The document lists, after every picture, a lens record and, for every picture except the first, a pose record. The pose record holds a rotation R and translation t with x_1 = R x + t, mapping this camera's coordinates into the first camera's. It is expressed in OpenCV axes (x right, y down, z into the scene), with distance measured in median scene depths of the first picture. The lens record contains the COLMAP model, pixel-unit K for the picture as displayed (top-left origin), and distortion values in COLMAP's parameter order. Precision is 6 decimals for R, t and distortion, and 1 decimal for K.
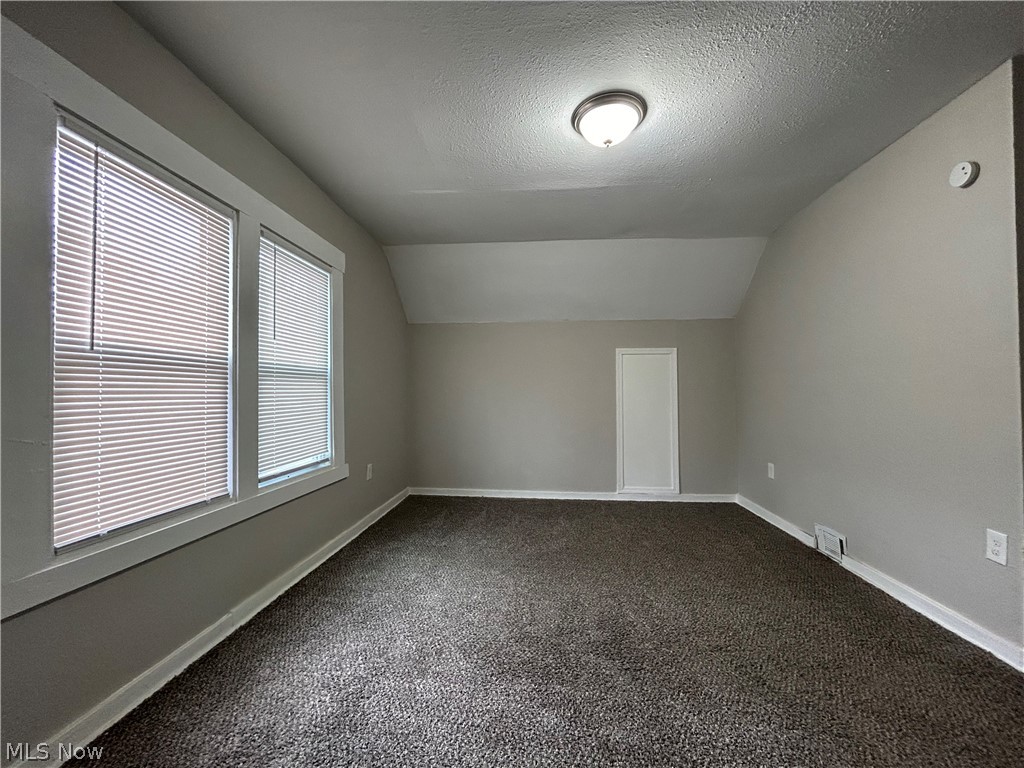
lens RADIAL K [[413.6, 0, 510.1], [0, 413.6, 386.3], [0, 0, 1]] dist [-0.000240, -0.000114]
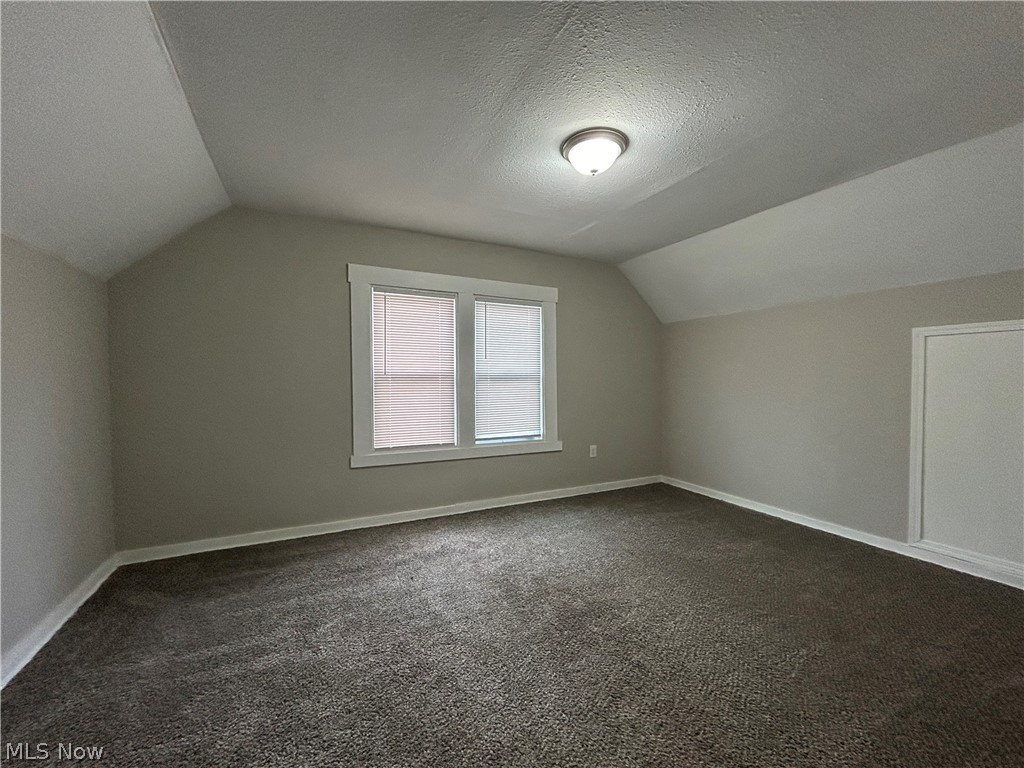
lens RADIAL K [[413.6, 0, 510.1], [0, 413.6, 386.3], [0, 0, 1]] dist [-0.000240, -0.000114]
pose [[0.519971, 0.019094, -0.853970, 0.742993], [0.009792, 0.999551, 0.028311, -0.037586], [0.854128, -0.023083, 0.519551, 0.157544]]
